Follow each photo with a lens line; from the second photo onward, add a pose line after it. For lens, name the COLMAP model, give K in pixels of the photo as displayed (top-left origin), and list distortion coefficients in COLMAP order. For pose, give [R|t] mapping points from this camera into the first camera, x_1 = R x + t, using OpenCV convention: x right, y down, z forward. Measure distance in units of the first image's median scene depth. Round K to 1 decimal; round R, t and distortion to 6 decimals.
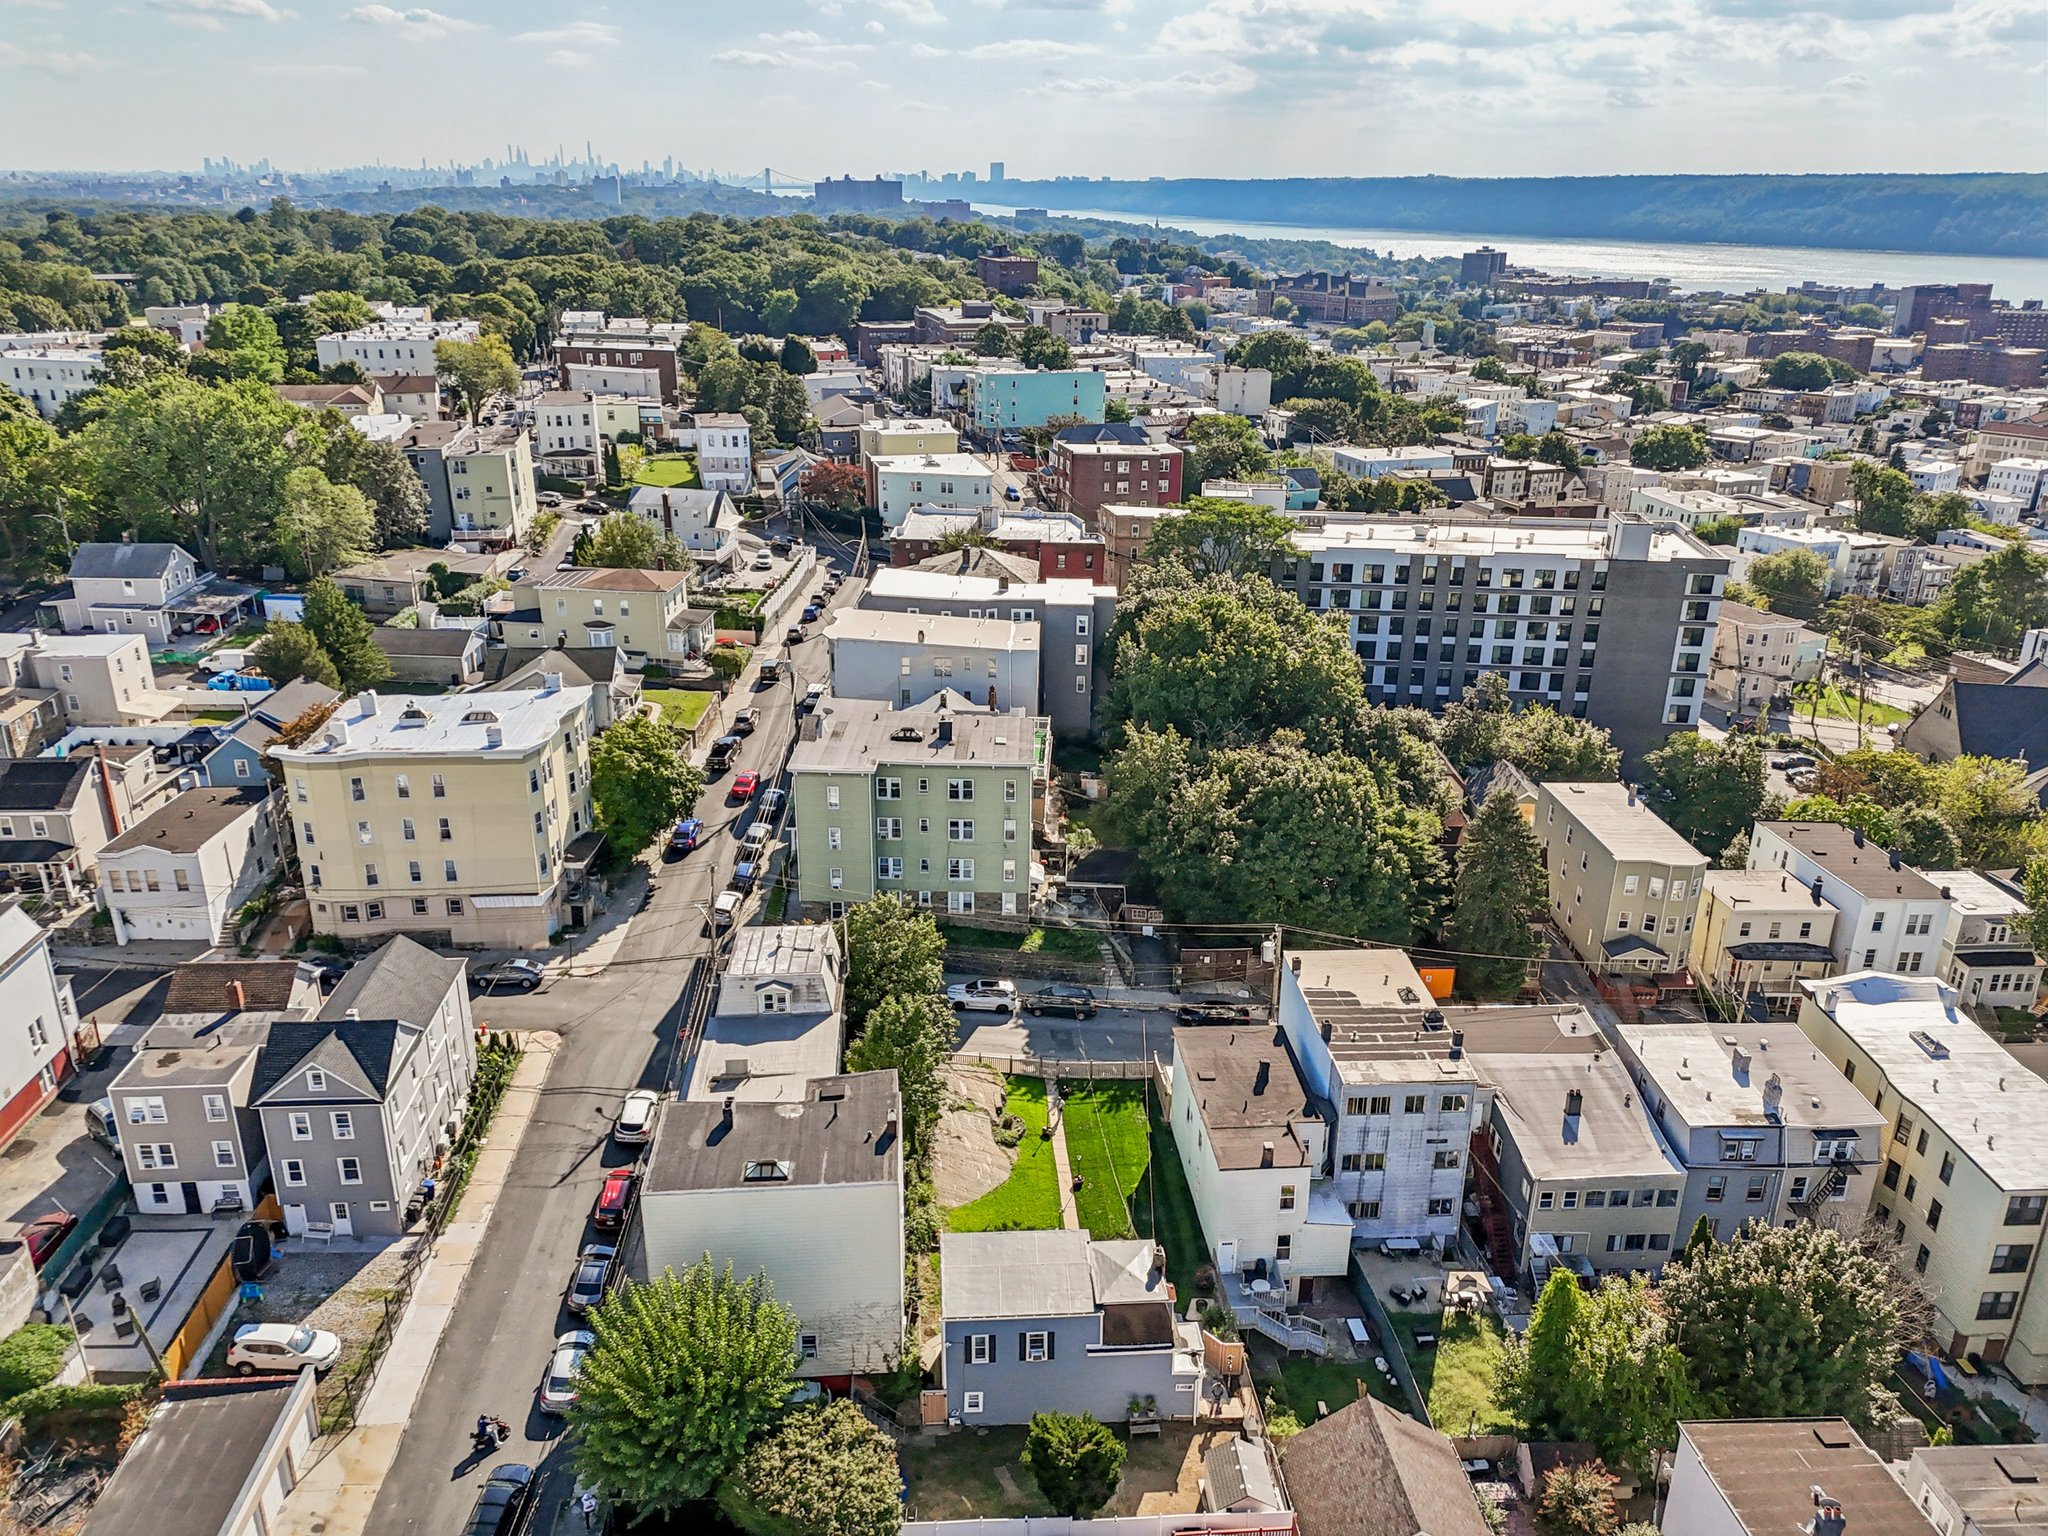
lens RADIAL K [[1501.4, 0, 1020.5], [0, 1501.4, 767.8], [0, 0, 1]] dist [0.052911, -0.031256]
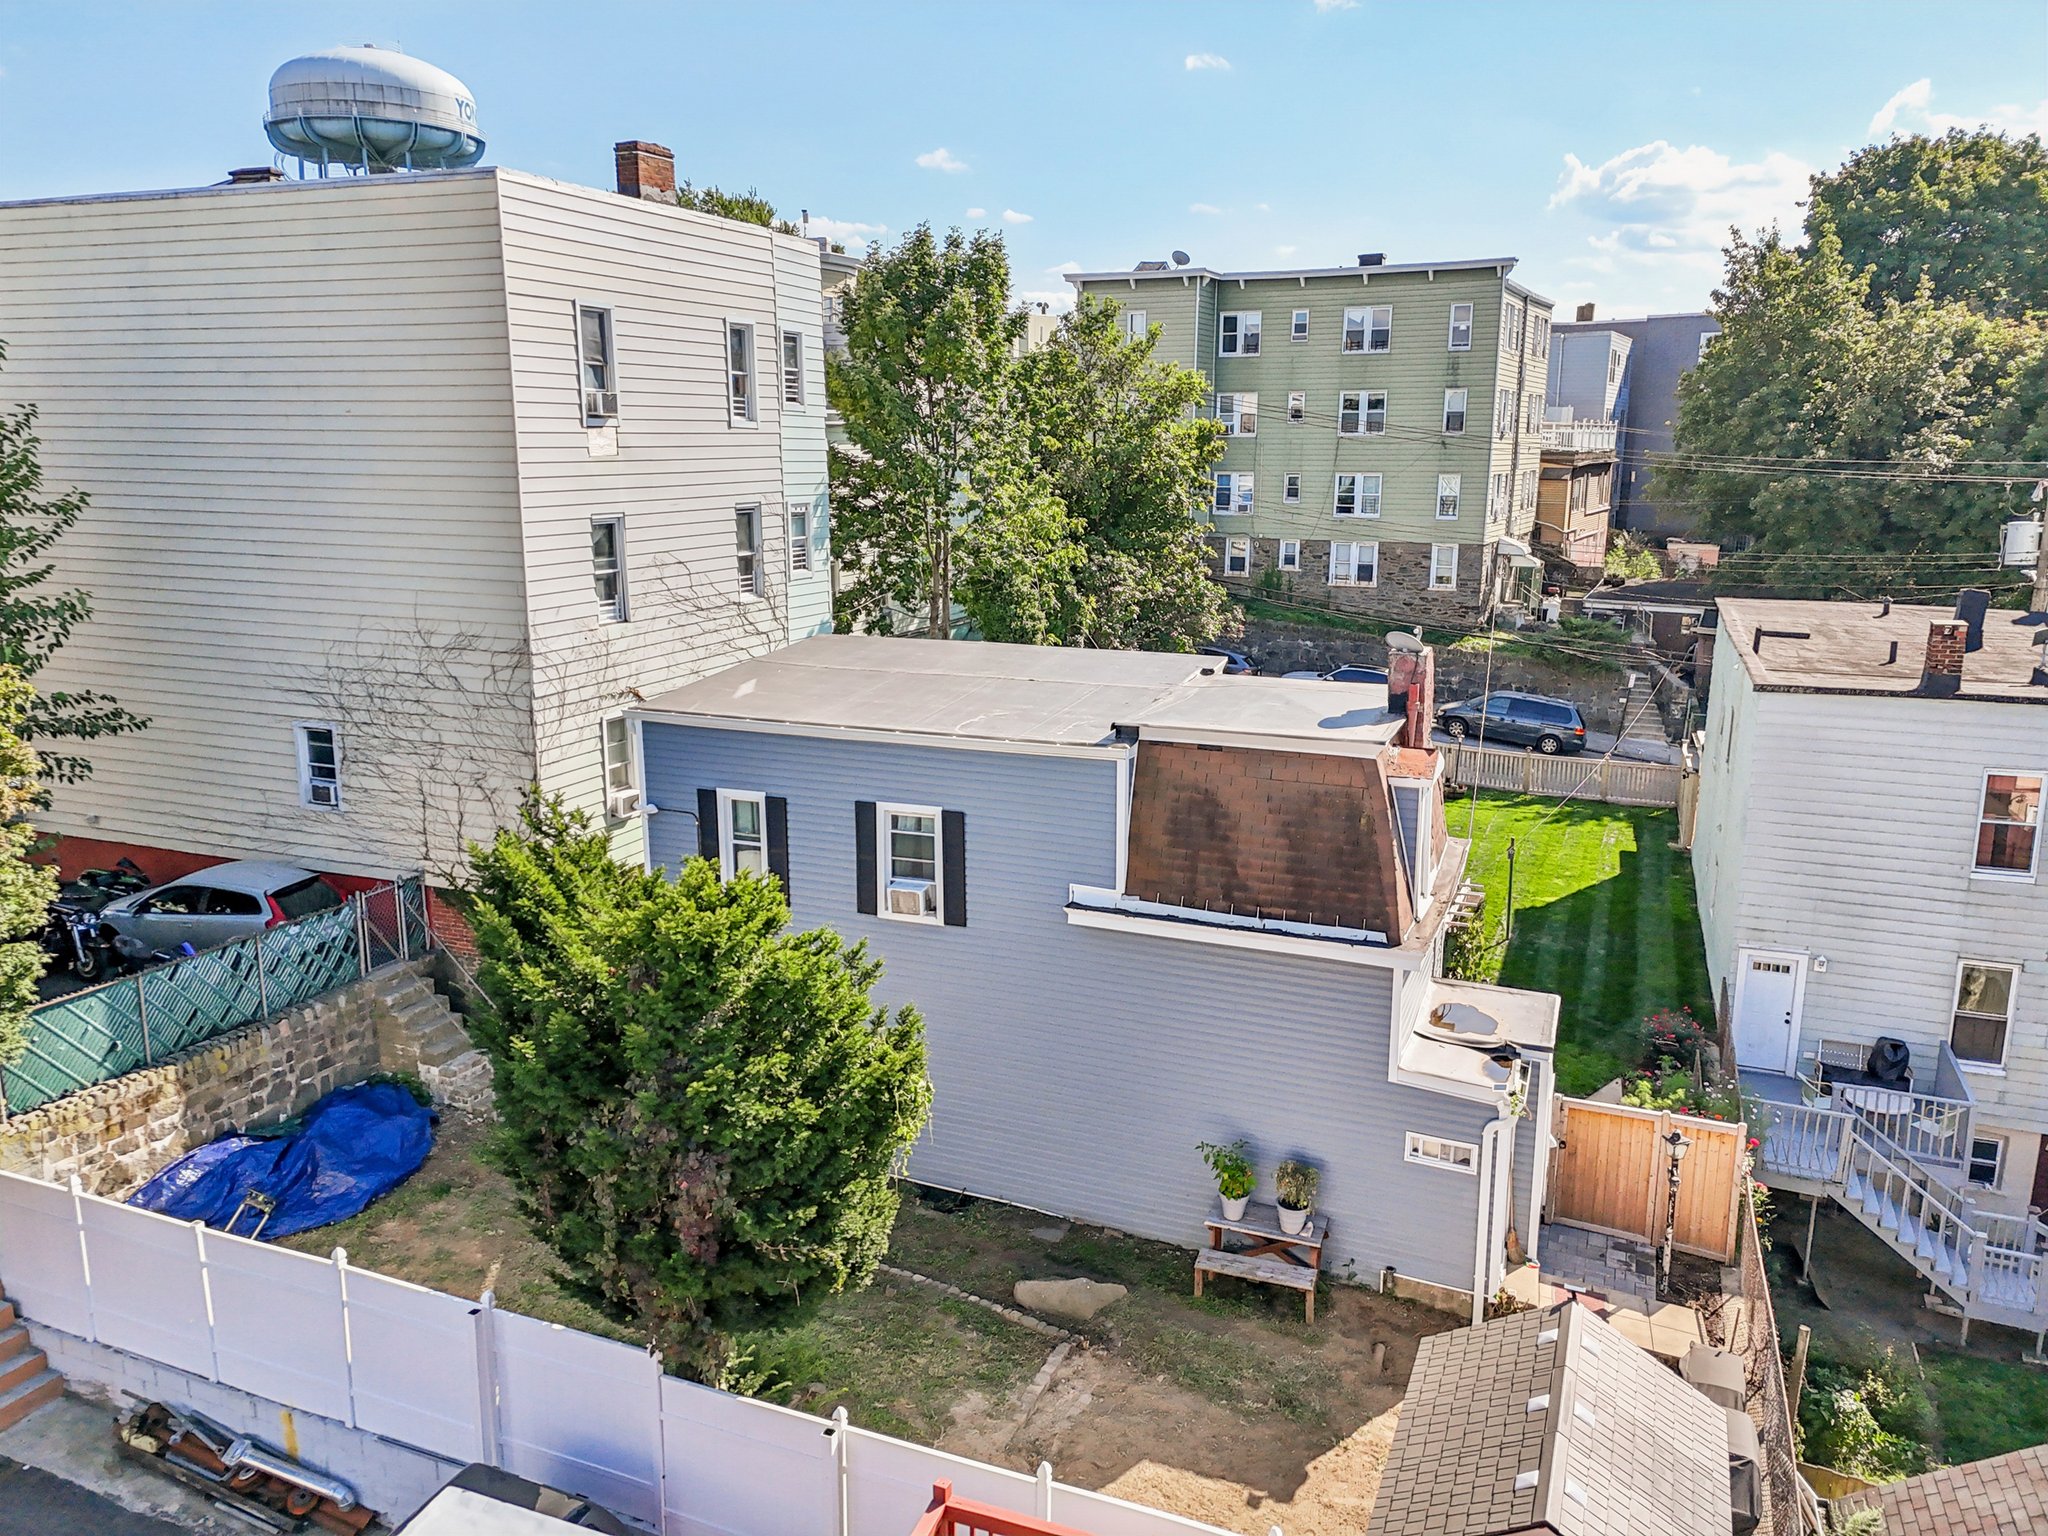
lens RADIAL K [[1501.4, 0, 1011.6], [0, 1501.4, 766.0], [0, 0, 1]] dist [0.052911, -0.031256]
pose [[0.895183, 0.088068, -0.436911, 0.125670], [-0.154902, 0.980650, -0.119707, 0.327037], [0.417915, 0.174839, 0.891504, 0.620270]]
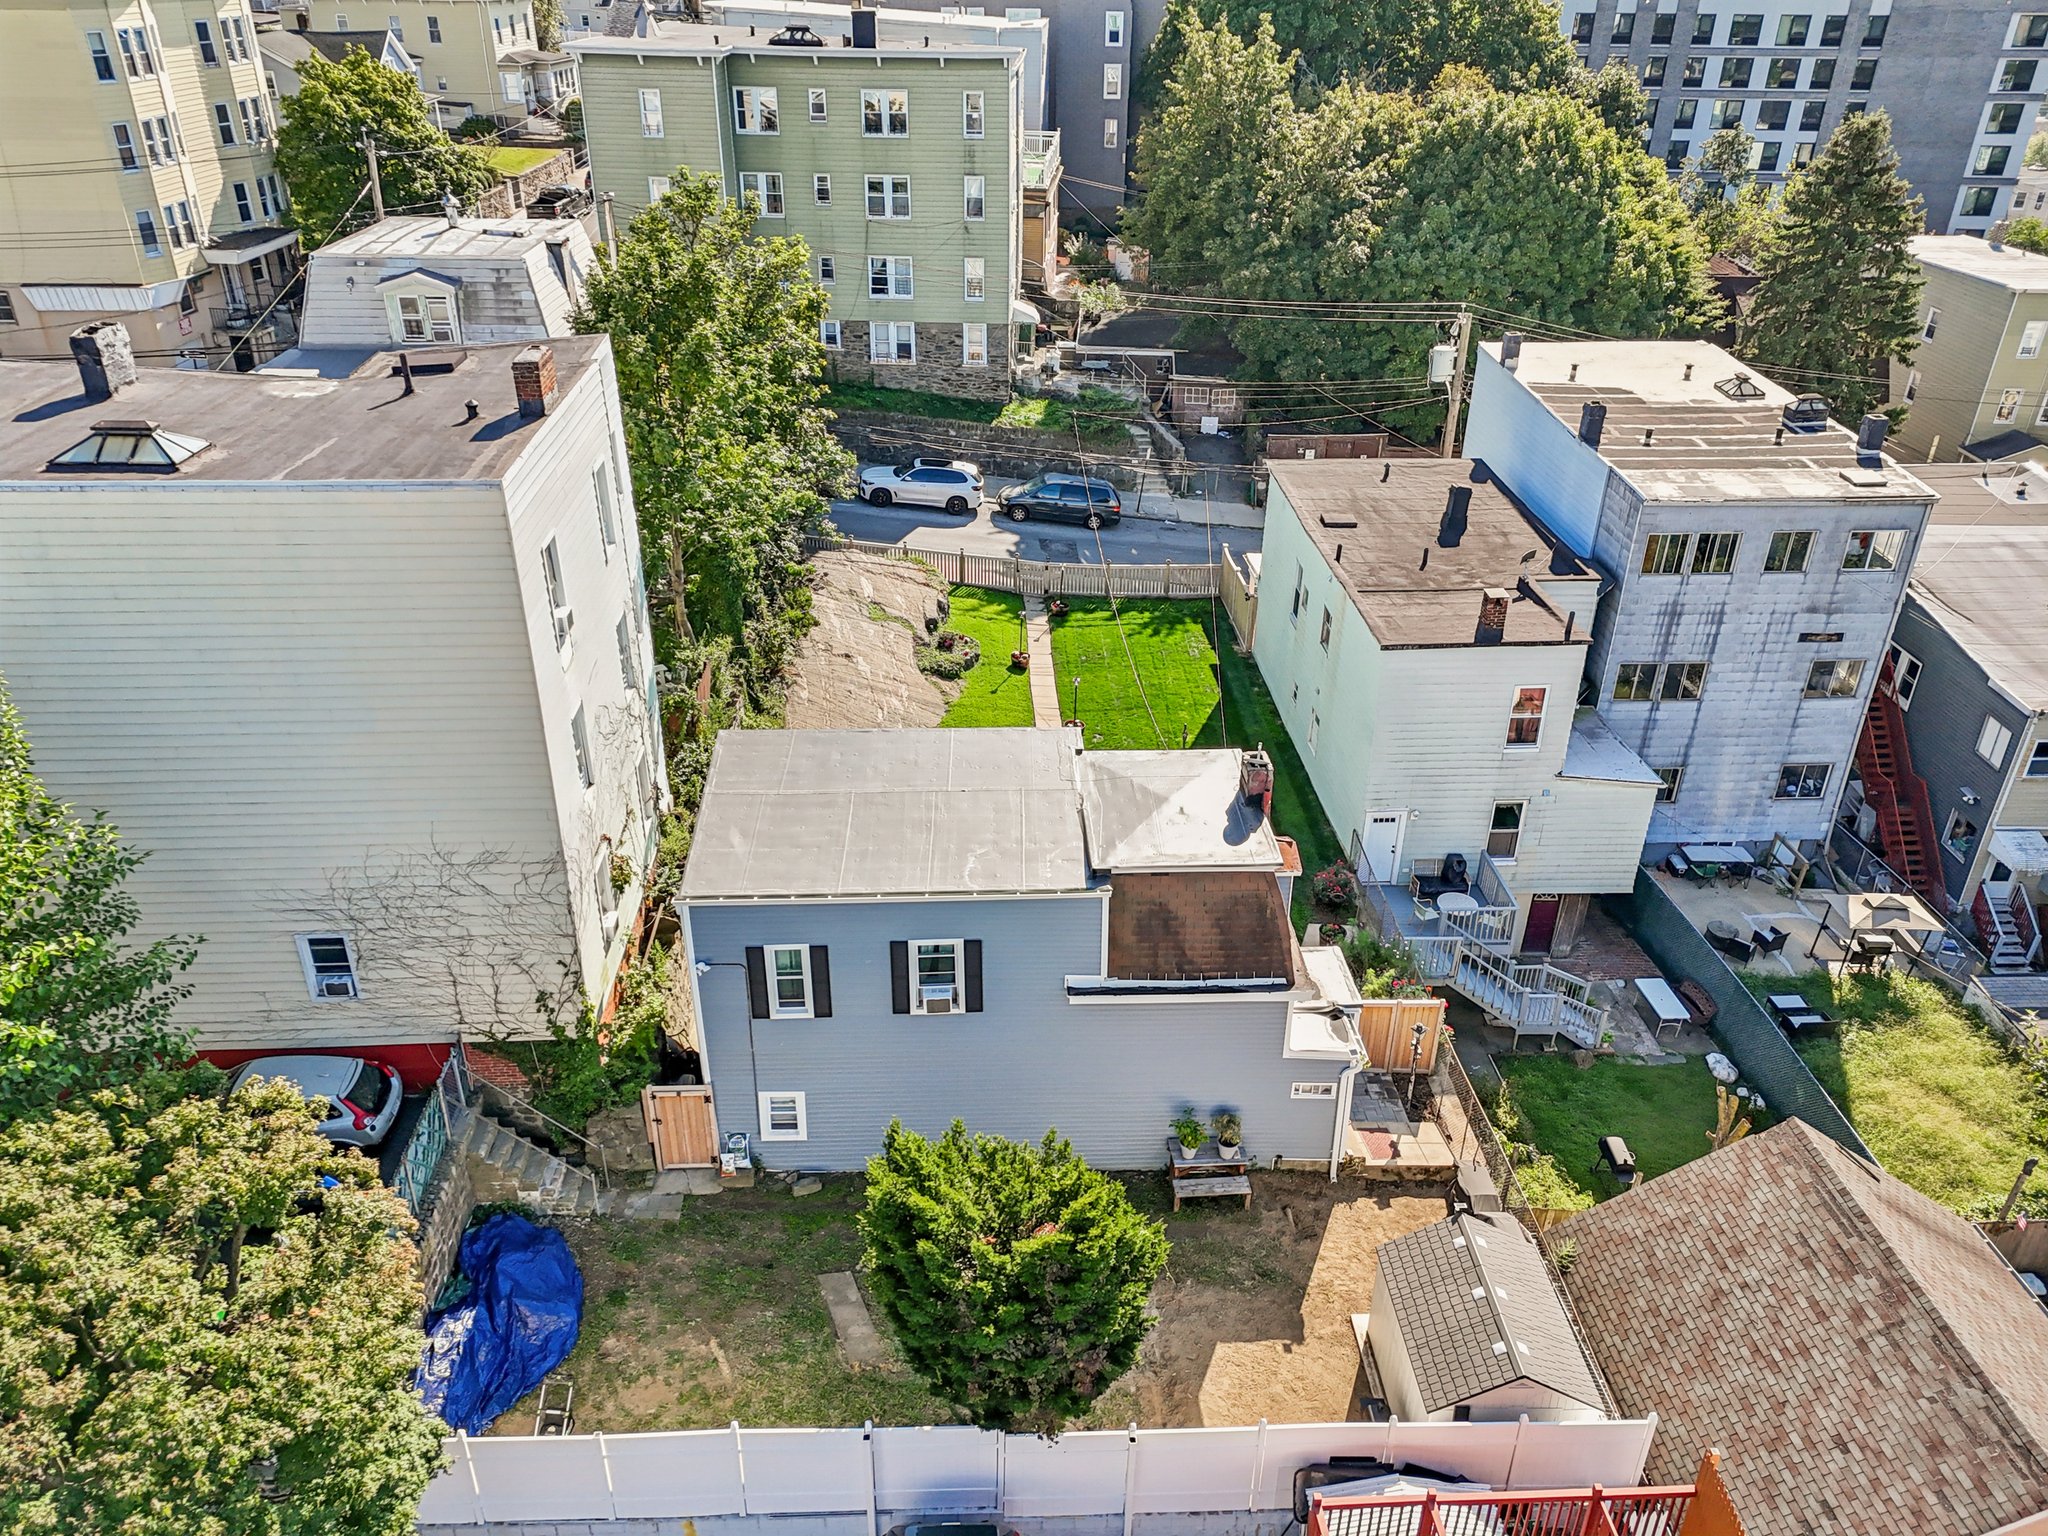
lens RADIAL K [[1501.4, 0, 1016.8], [0, 1501.4, 772.0], [0, 0, 1]] dist [0.052911, -0.031256]
pose [[0.999610, 0.010352, -0.025932, 0.033697], [-0.006669, 0.990373, 0.138262, 0.229852], [0.027114, -0.138035, 0.990056, 0.521409]]
